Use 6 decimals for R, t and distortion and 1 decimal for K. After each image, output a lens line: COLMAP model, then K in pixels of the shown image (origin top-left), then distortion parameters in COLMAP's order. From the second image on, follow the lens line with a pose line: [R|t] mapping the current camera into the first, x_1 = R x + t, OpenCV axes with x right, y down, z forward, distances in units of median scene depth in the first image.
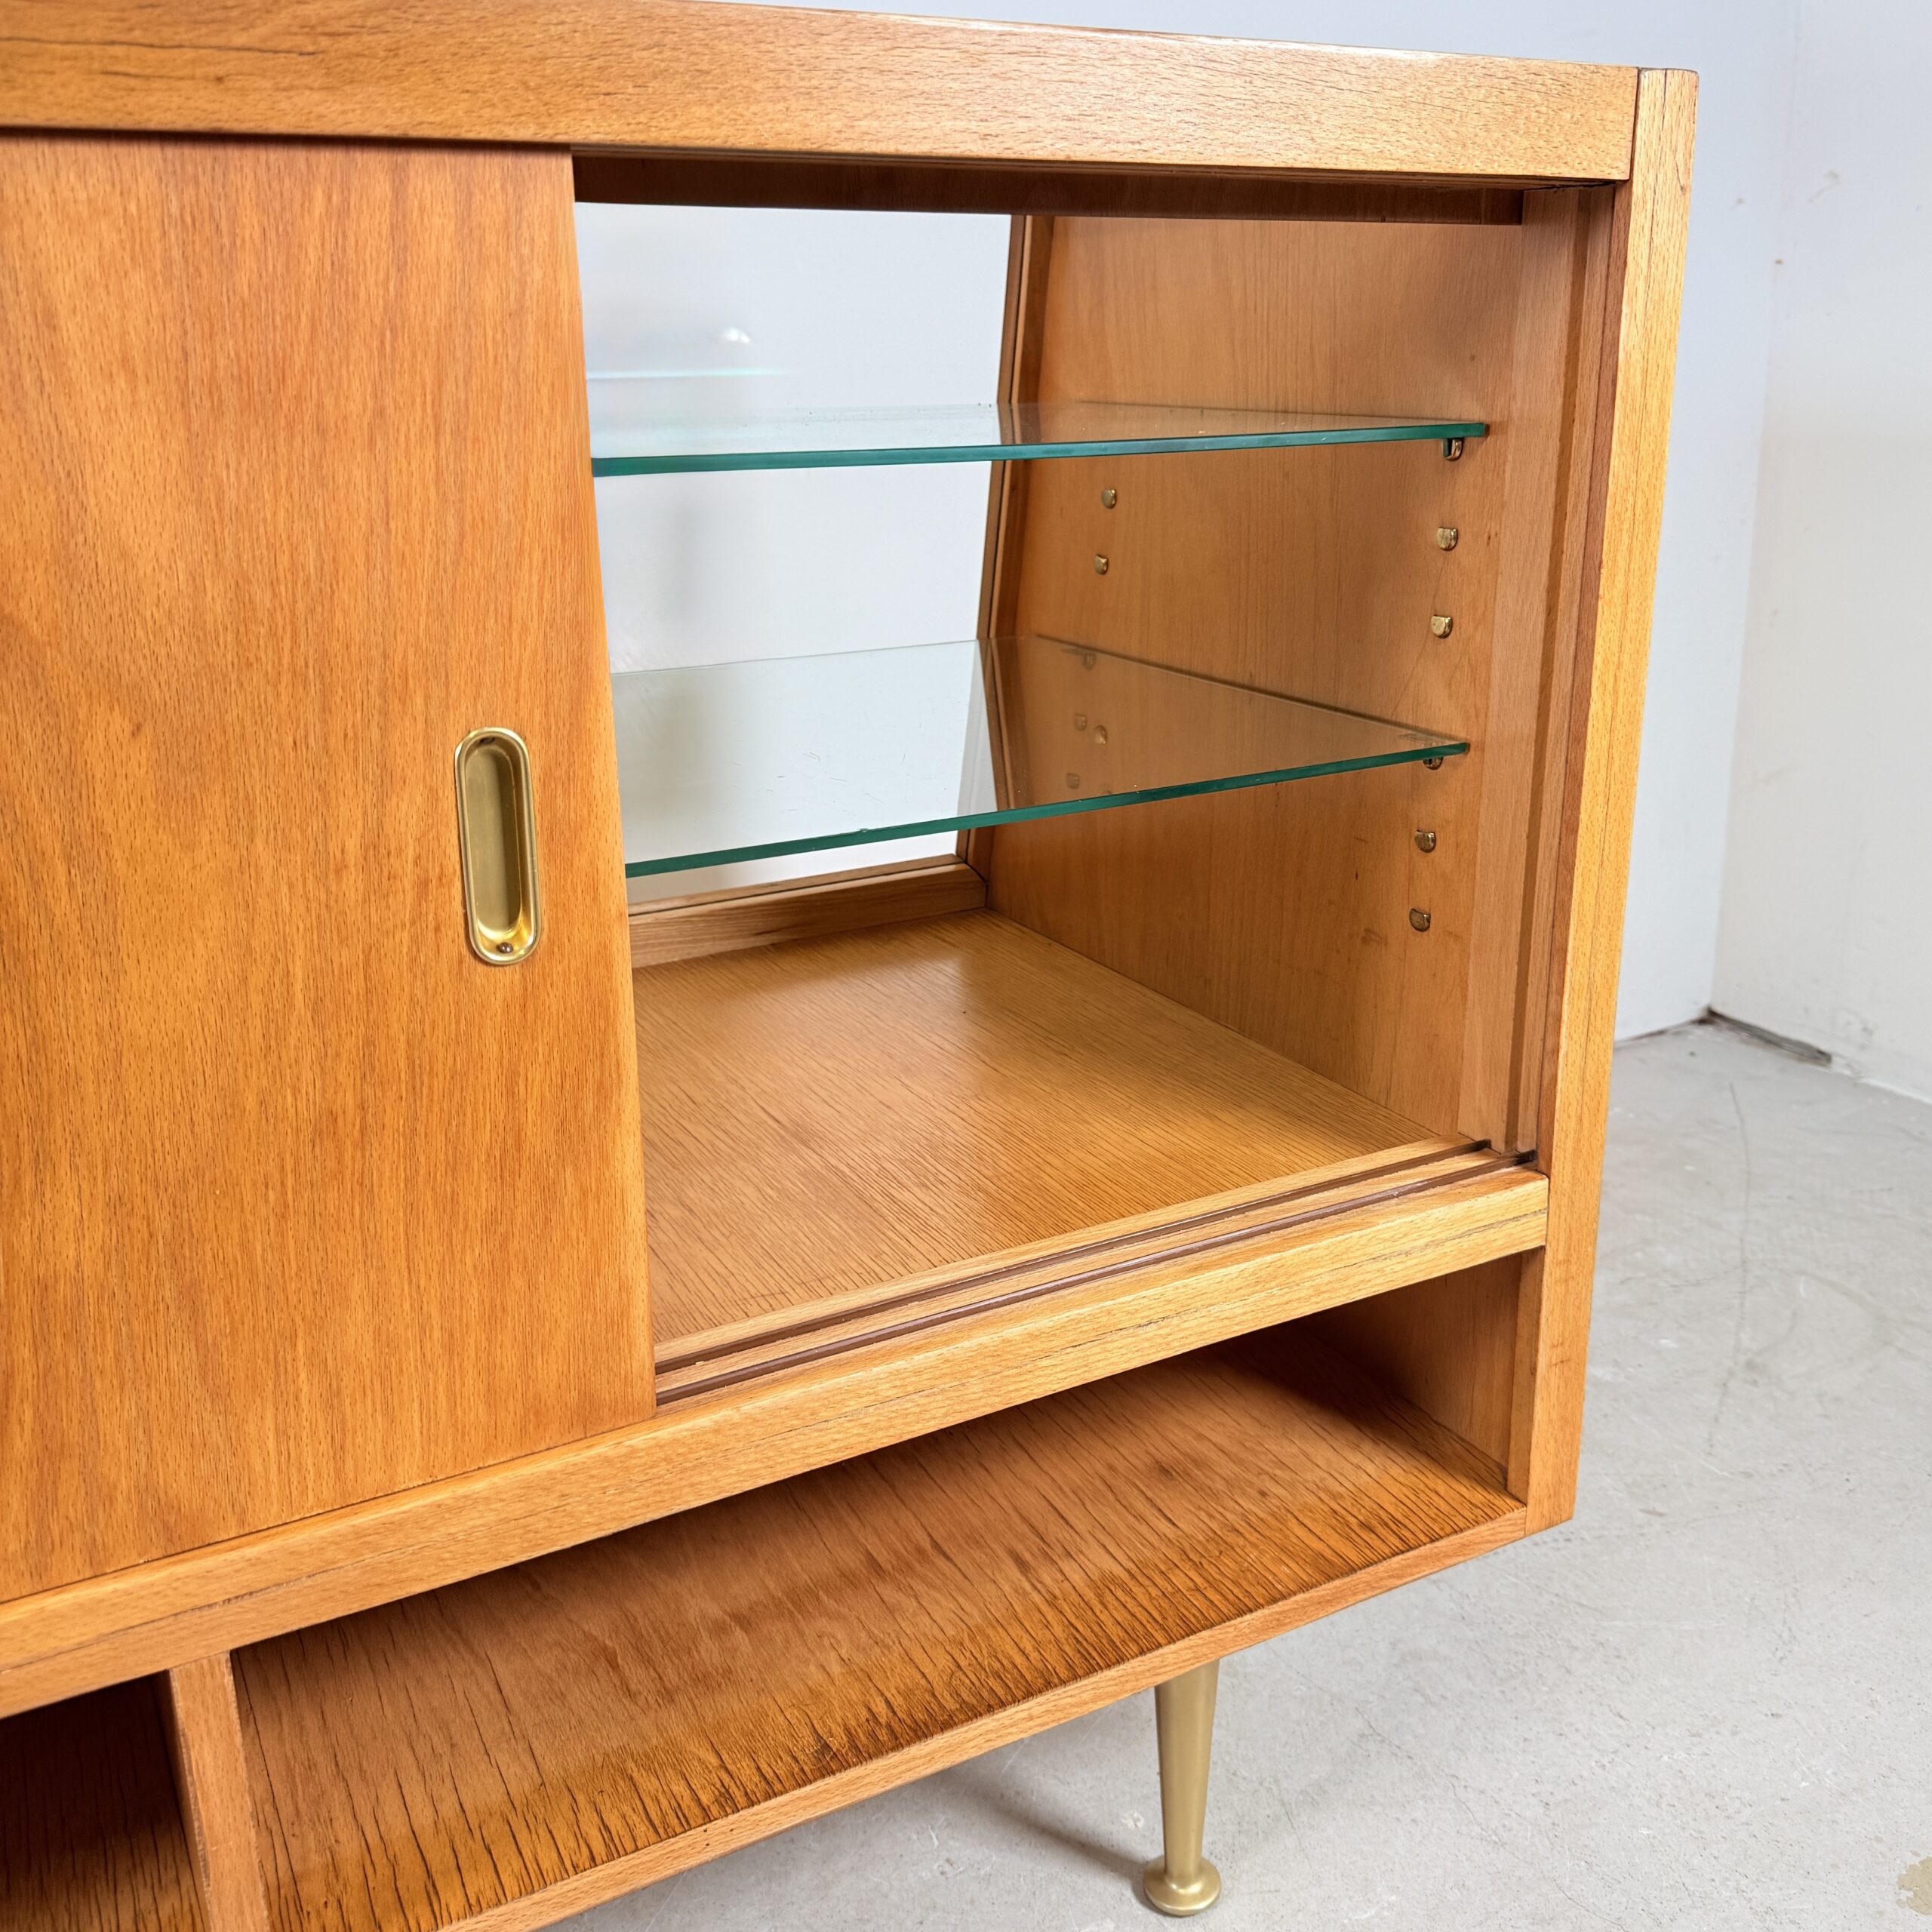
lens RADIAL K [[1863.9, 0, 950.6], [0, 1863.9, 925.5], [0, 0, 1]] dist [0.002147, 0.000000]
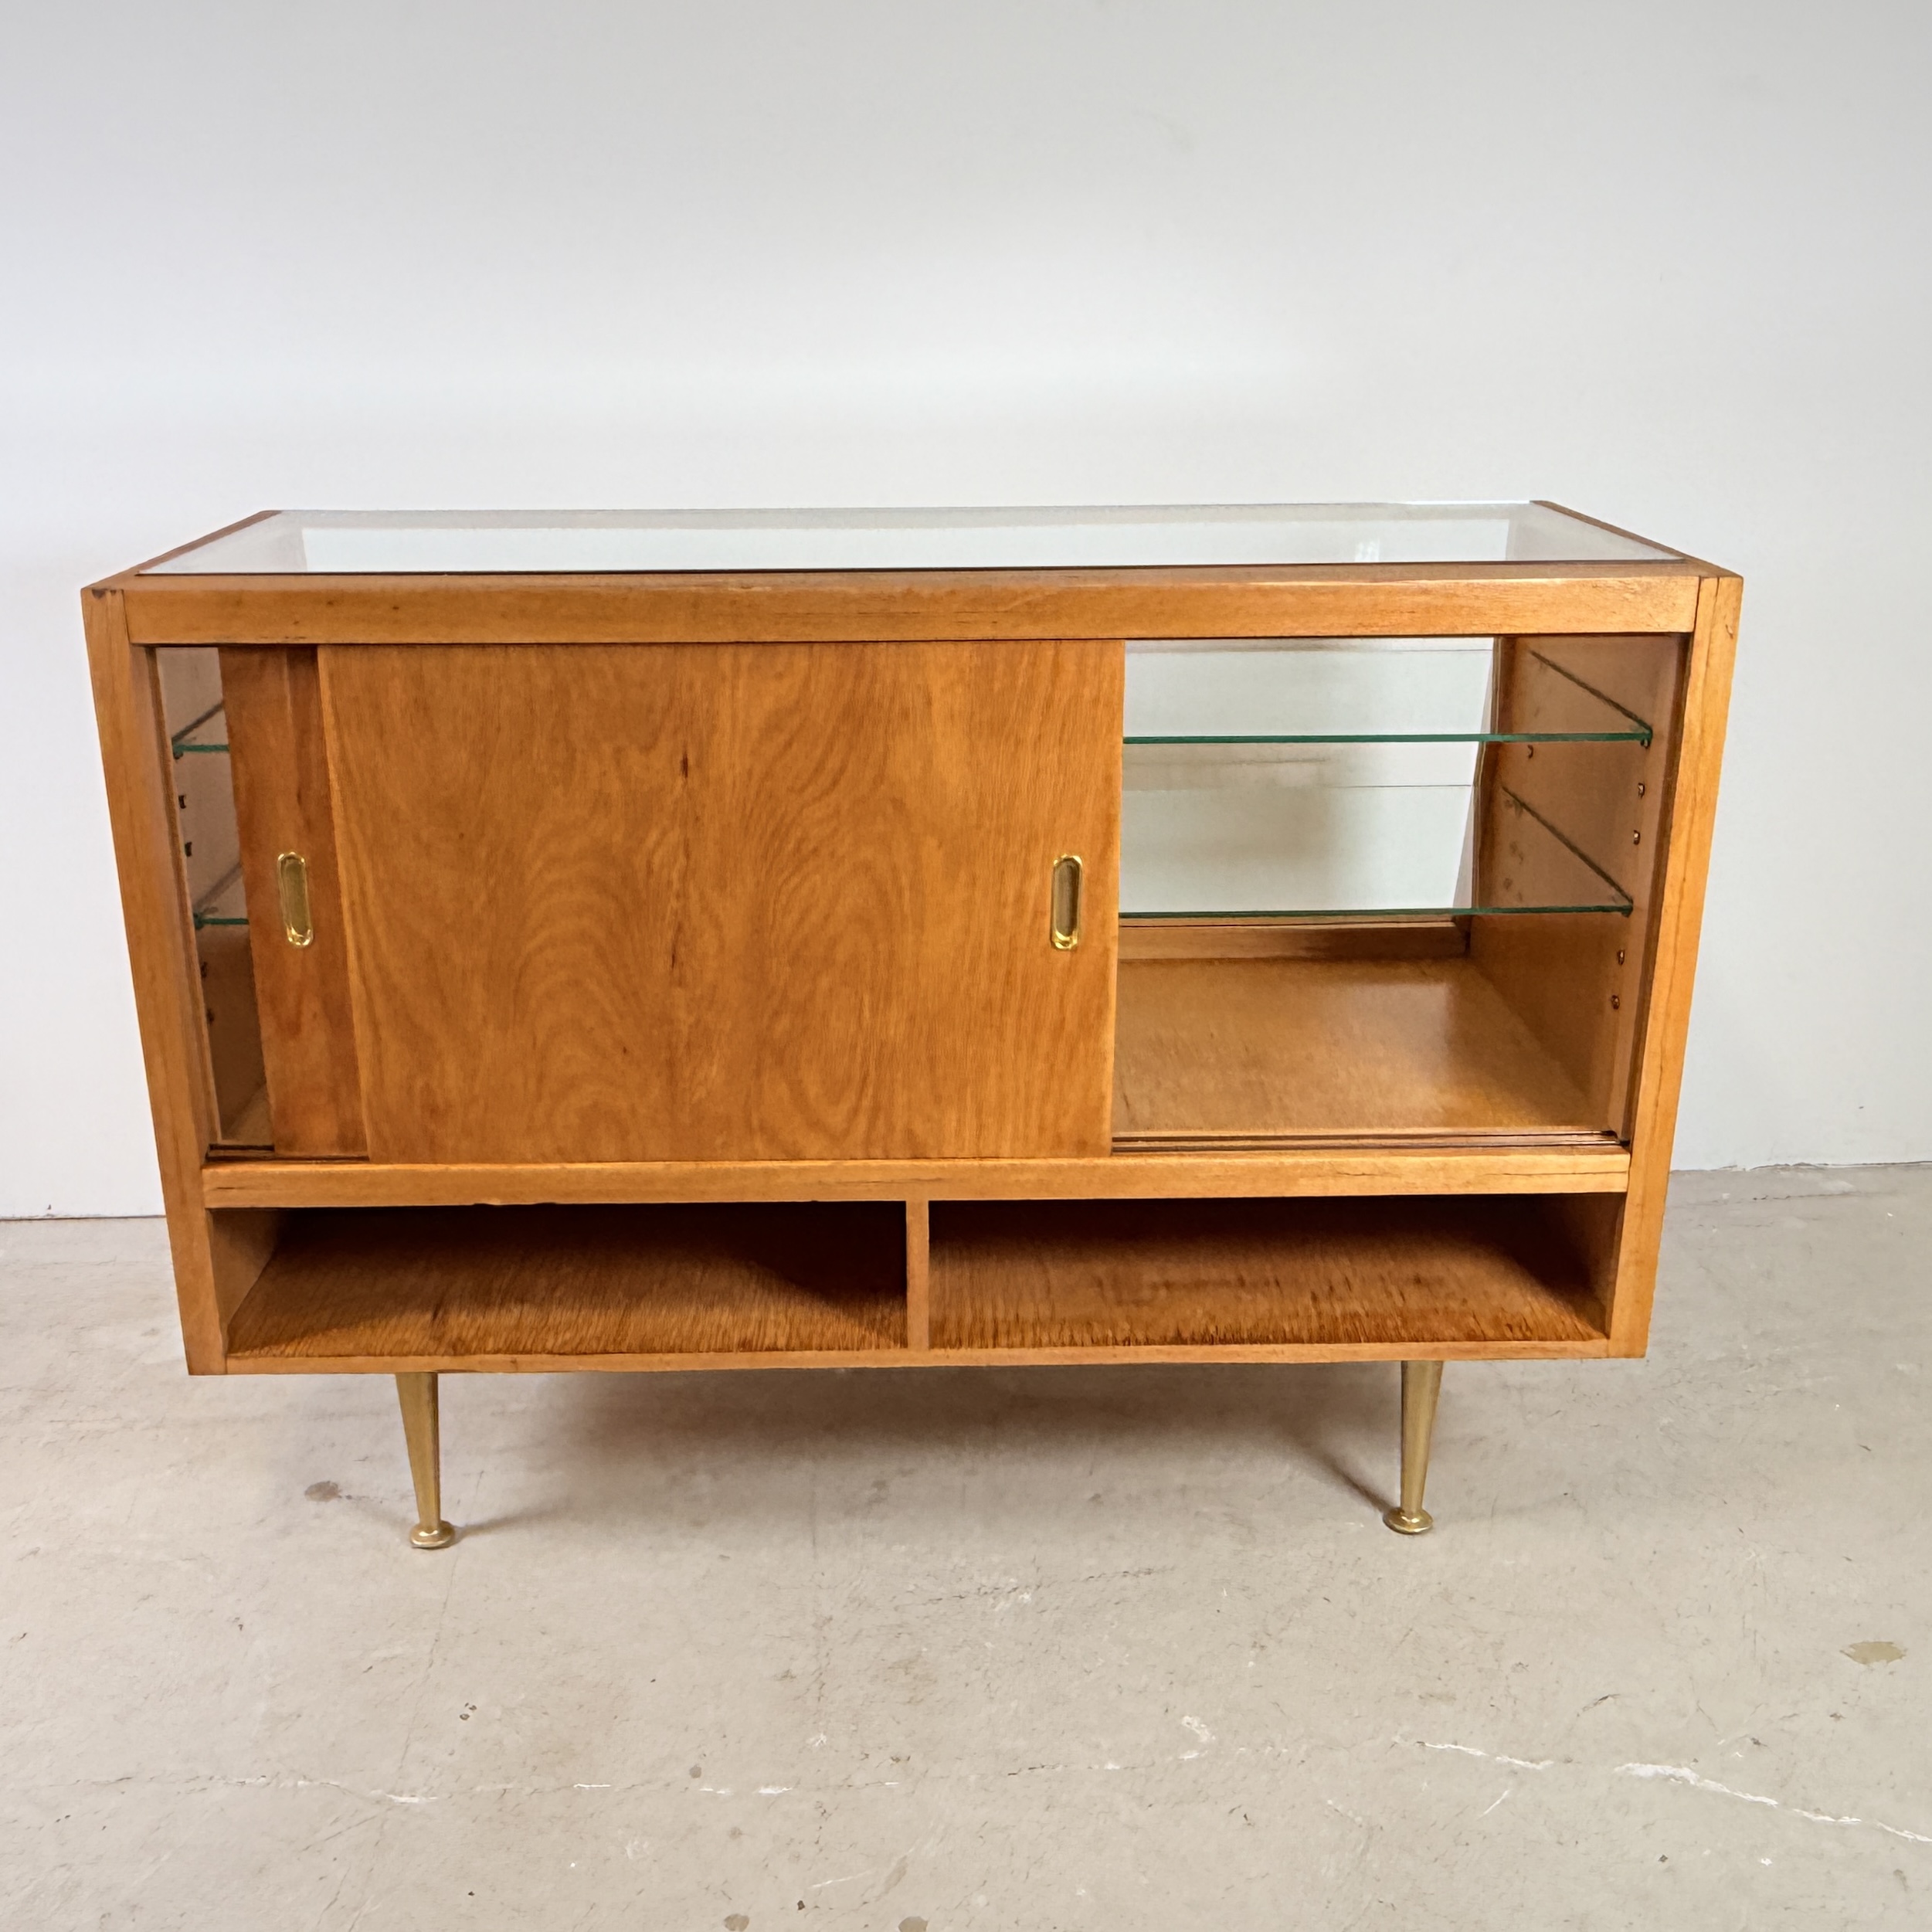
lens RADIAL K [[2048.8, 0, 898.1], [0, 2048.8, 1007.0], [0, 0, 1]] dist [0.003383, 0.000000]
pose [[0.871134, 0.167660, -0.461535, 0.716306], [-0.137793, 0.985605, 0.097955, -0.121630], [0.471315, -0.021736, 0.881697, -1.285501]]
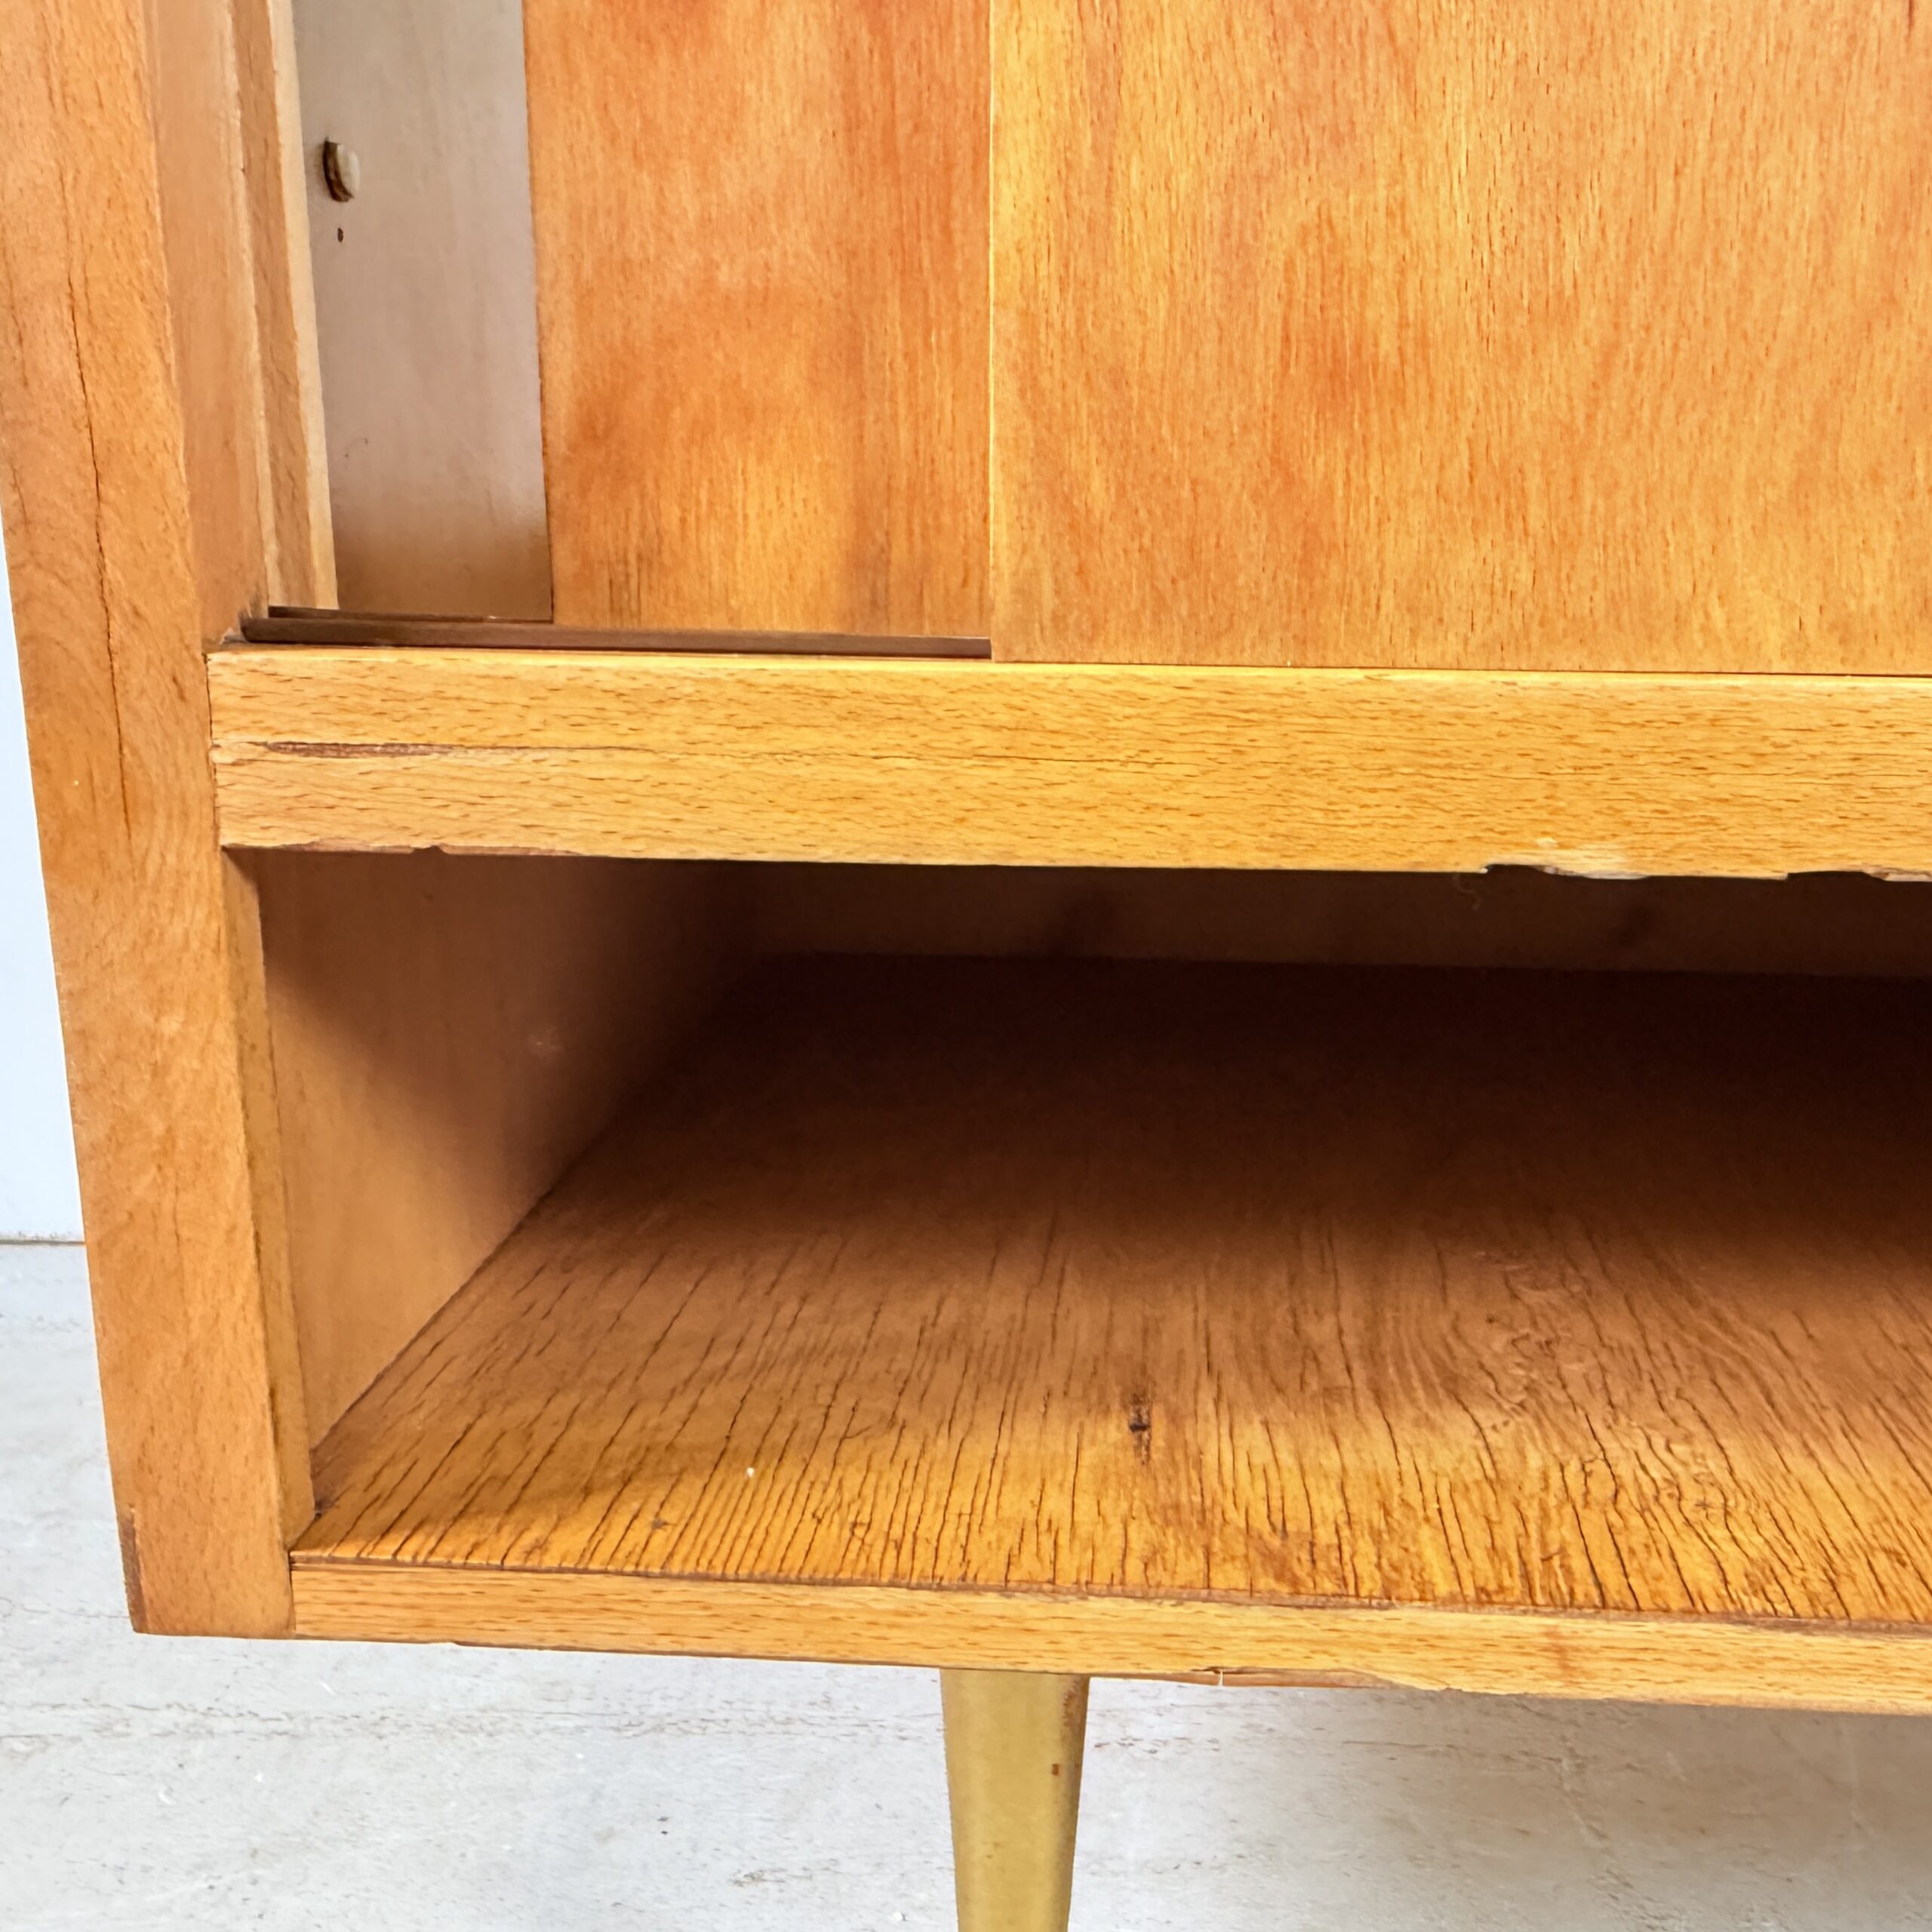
lens RADIAL K [[2048.8, 0, 990.1], [0, 2048.8, 1029.6], [0, 0, 1]] dist [0.003383, 0.000000]
pose [[0.824020, 0.152058, -0.545774, -0.600637], [-0.165799, 0.985859, 0.024344, 0.452292], [0.541758, 0.070428, 0.837579, 0.106487]]
